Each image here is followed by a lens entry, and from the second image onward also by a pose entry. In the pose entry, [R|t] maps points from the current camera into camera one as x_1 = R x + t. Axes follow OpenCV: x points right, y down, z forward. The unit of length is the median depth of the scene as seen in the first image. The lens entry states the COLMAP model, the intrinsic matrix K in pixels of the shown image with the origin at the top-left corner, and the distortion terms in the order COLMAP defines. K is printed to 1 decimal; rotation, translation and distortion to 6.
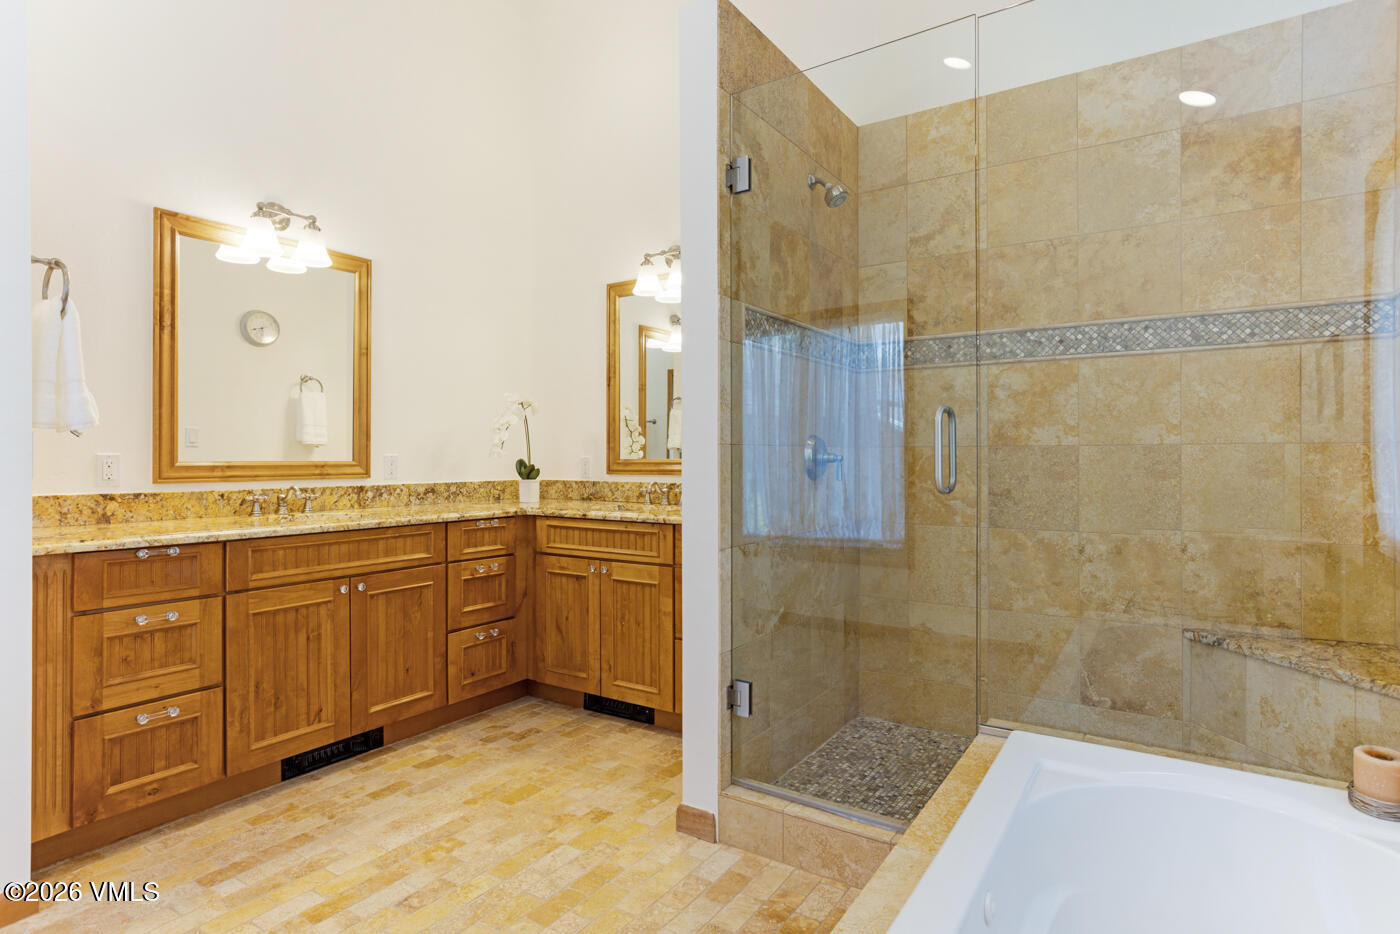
lens RADIAL K [[721.0, 0, 698.3], [0, 721.0, 461.0], [0, 0, 1]] dist [-0.009042, 0.011835]
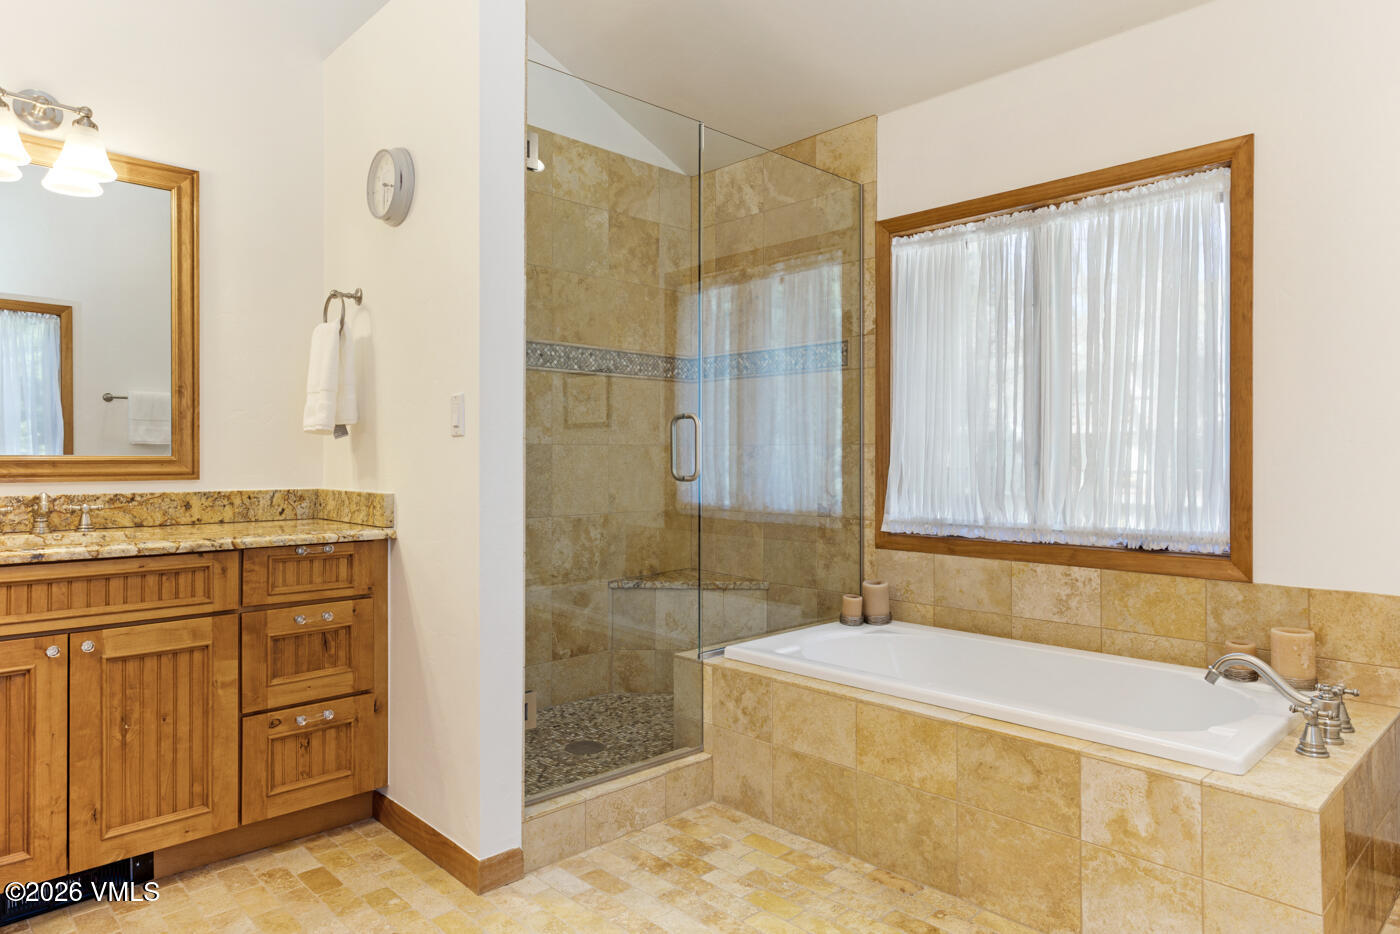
lens RADIAL K [[869.3, 0, 654.7], [0, 869.3, 465.8], [0, 0, 1]] dist [-0.004860, 0.006991]
pose [[0.256260, -0.004328, 0.966598, -0.825473], [0.010165, 0.999947, 0.001782, 0.013320], [-0.966554, 0.009369, 0.256291, 0.468859]]
